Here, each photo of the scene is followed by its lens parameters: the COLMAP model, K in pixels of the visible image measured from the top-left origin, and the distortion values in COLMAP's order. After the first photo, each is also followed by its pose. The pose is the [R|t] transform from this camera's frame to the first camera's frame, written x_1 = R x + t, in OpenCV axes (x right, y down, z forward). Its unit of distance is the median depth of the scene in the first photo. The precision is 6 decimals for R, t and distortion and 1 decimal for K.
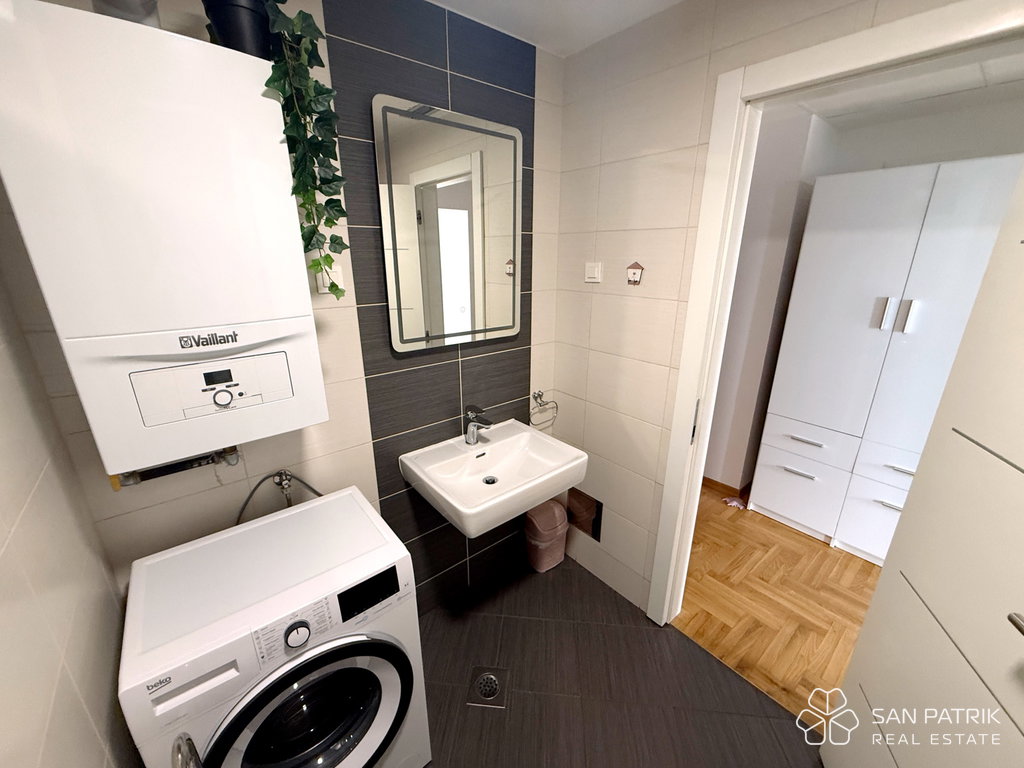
lens RADIAL K [[409.4, 0, 514.5], [0, 409.4, 383.5], [0, 0, 1]] dist [-0.000491, 0.000665]
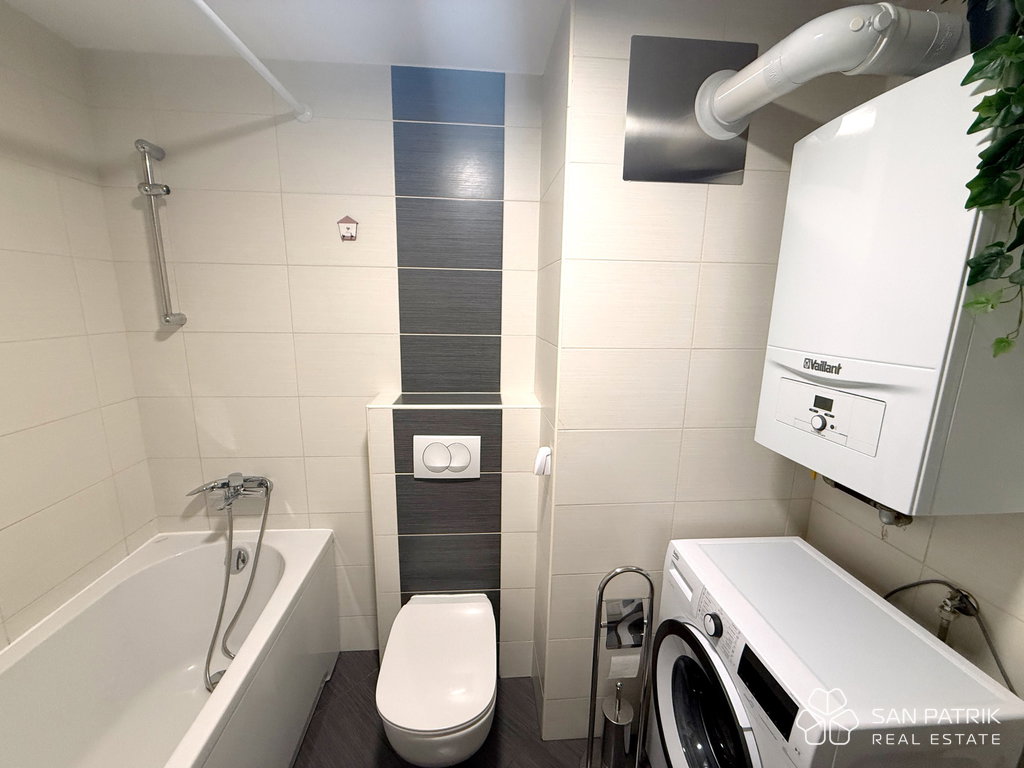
lens RADIAL K [[409.4, 0, 511.5], [0, 409.4, 381.6], [0, 0, 1]] dist [-0.000491, 0.000665]
pose [[-0.567774, 0.148458, -0.809687, 0.416944], [-0.271597, 0.894741, 0.354504, -0.158500], [0.777089, 0.421186, -0.467690, 0.606056]]
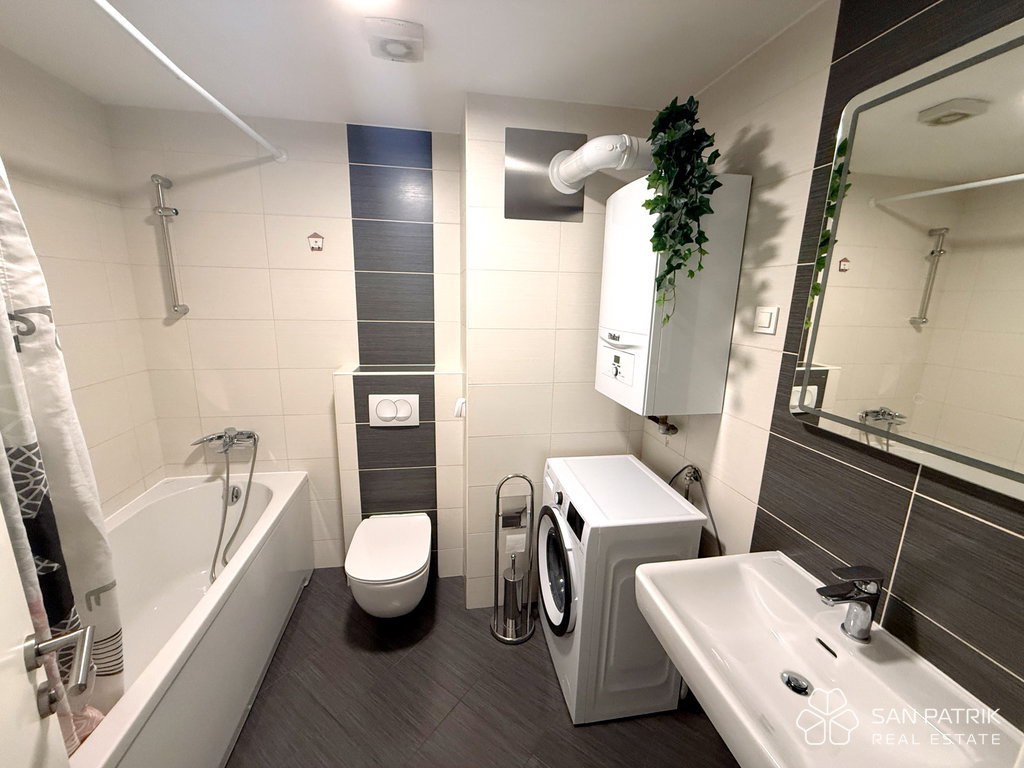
lens RADIAL K [[409.4, 0, 511.6], [0, 409.4, 382.0], [0, 0, 1]] dist [-0.000491, 0.000665]
pose [[-0.492795, 0.170381, -0.853302, 0.739684], [-0.290817, 0.892002, 0.346060, -0.293283], [0.820109, 0.418691, -0.390024, 0.974157]]
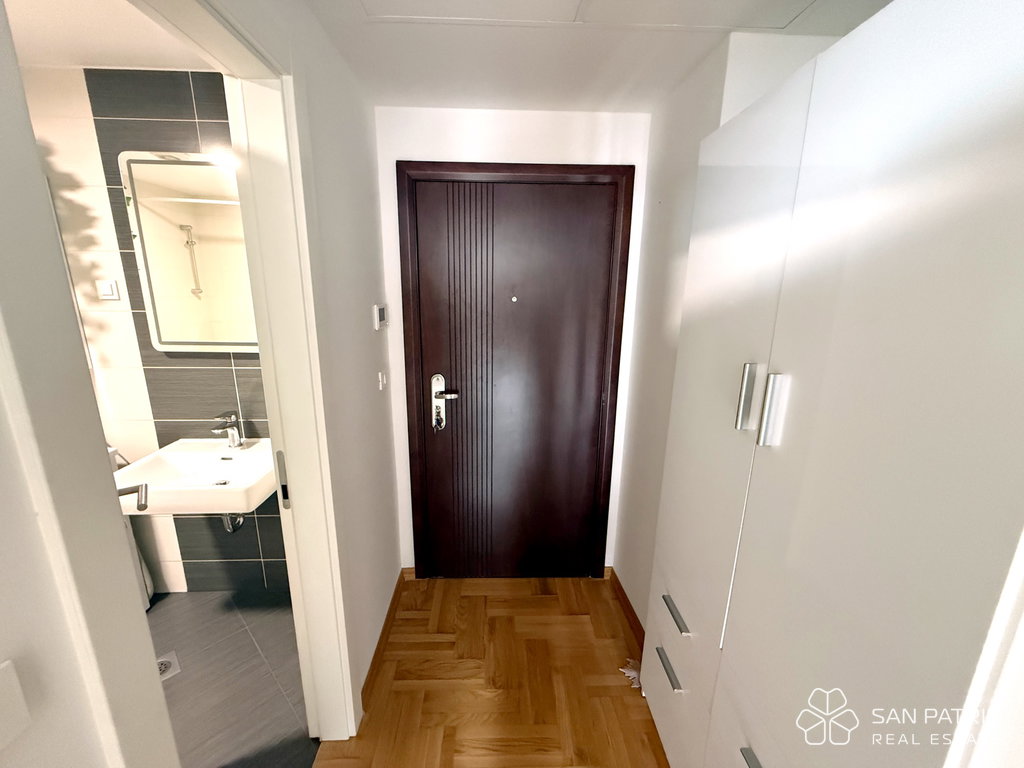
lens RADIAL K [[409.4, 0, 501.8], [0, 409.4, 377.4], [0, 0, 1]] dist [-0.000491, 0.000665]
pose [[0.787140, 0.139938, -0.600689, 1.479744], [-0.190930, 0.981367, -0.021572, -0.196945], [0.586477, 0.131669, 0.799192, 0.741325]]
